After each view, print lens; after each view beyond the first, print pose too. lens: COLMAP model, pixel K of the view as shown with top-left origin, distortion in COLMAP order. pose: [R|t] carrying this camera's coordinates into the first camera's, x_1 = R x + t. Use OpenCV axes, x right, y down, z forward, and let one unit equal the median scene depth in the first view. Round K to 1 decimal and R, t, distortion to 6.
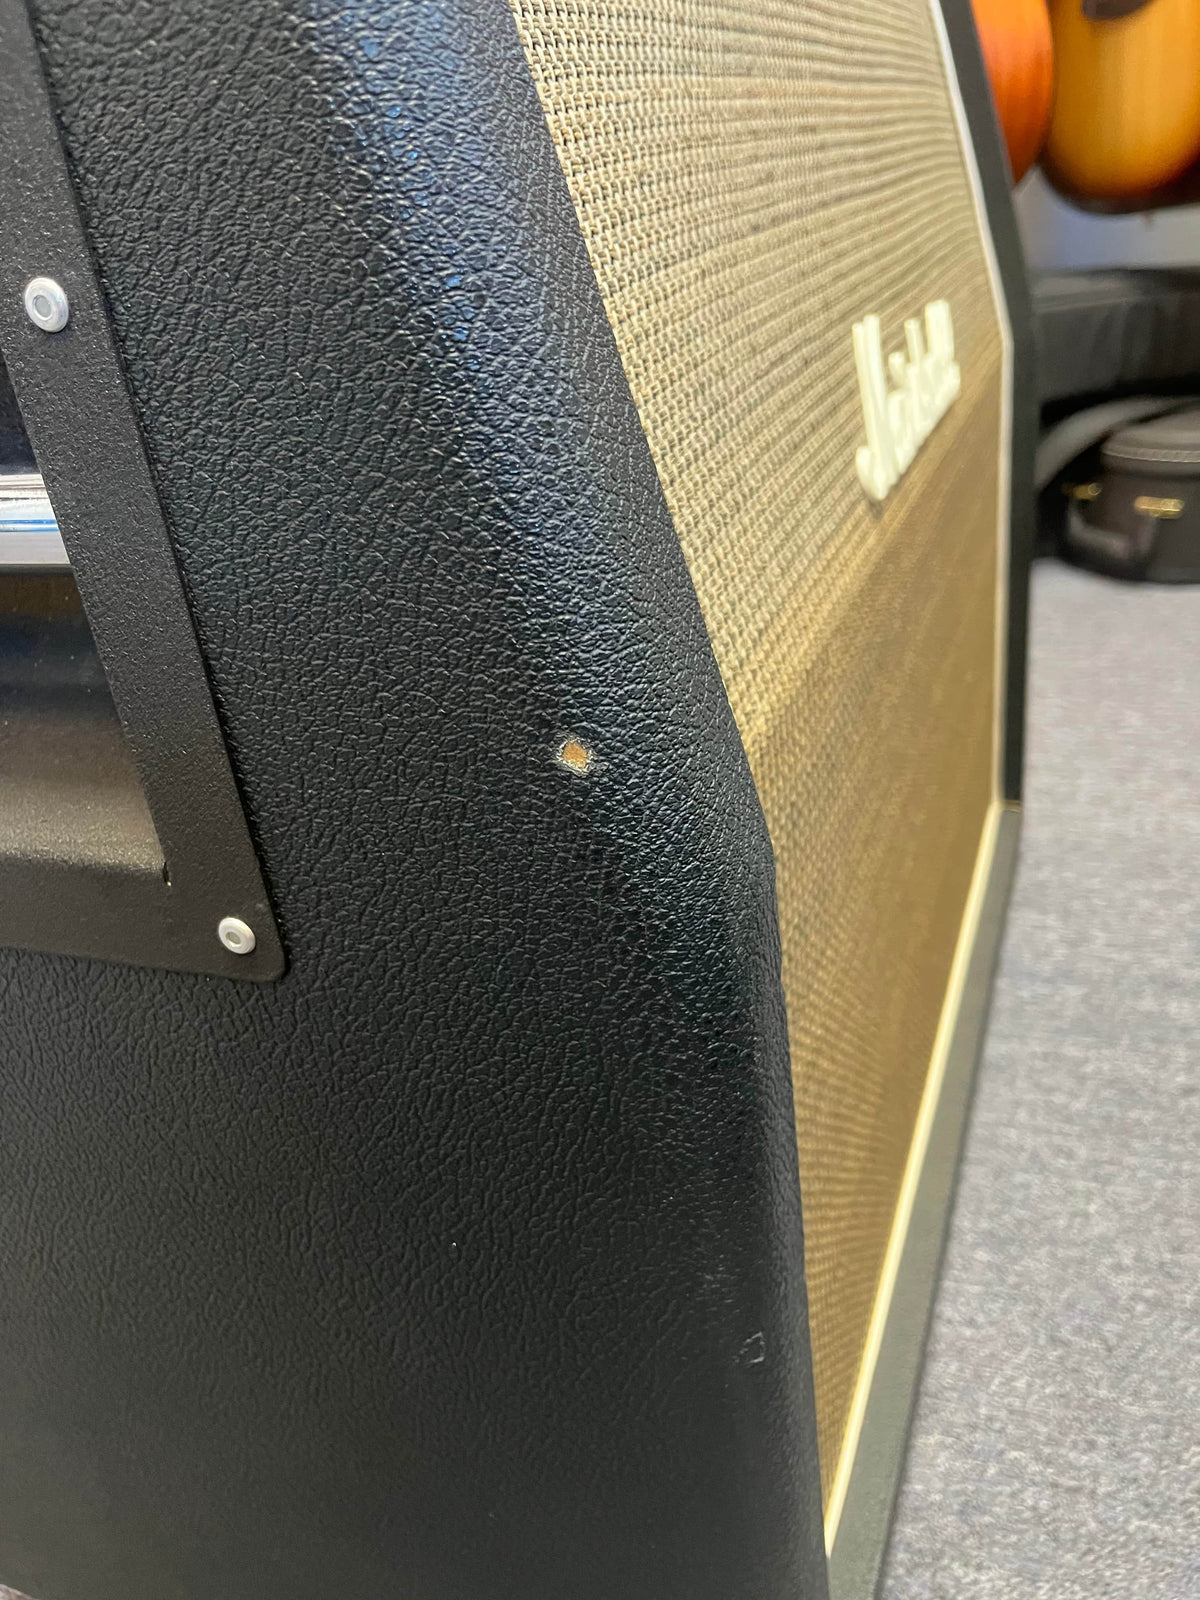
lens RADIAL K [[1249.6, 0, 600.0], [0, 1249.6, 800.0], [0, 0, 1]] dist [-0.006146, -0.053436]
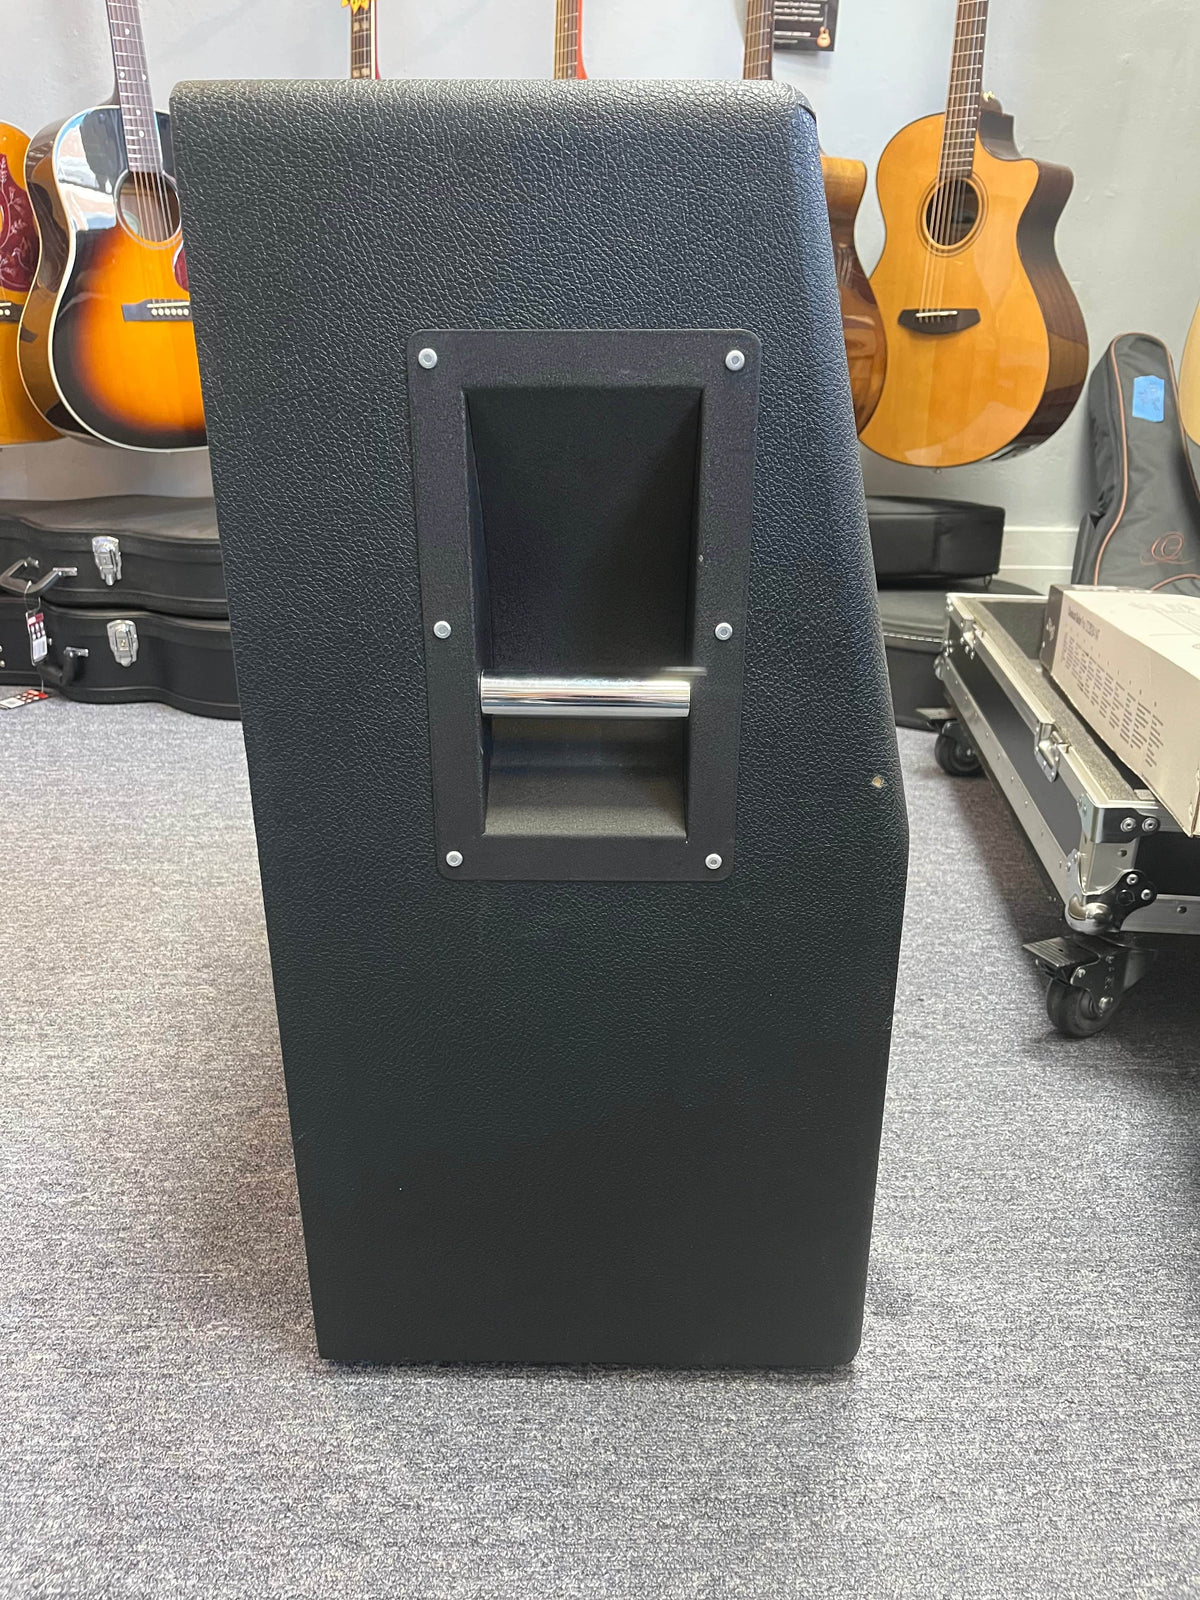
lens RADIAL K [[1249.6, 0, 600.0], [0, 1249.6, 800.0], [0, 0, 1]] dist [-0.006146, -0.053436]
pose [[0.931234, -0.020701, 0.363834, -1.485250], [0.050689, 0.996038, -0.073066, 0.165331], [-0.360880, 0.086484, 0.928594, -1.311419]]
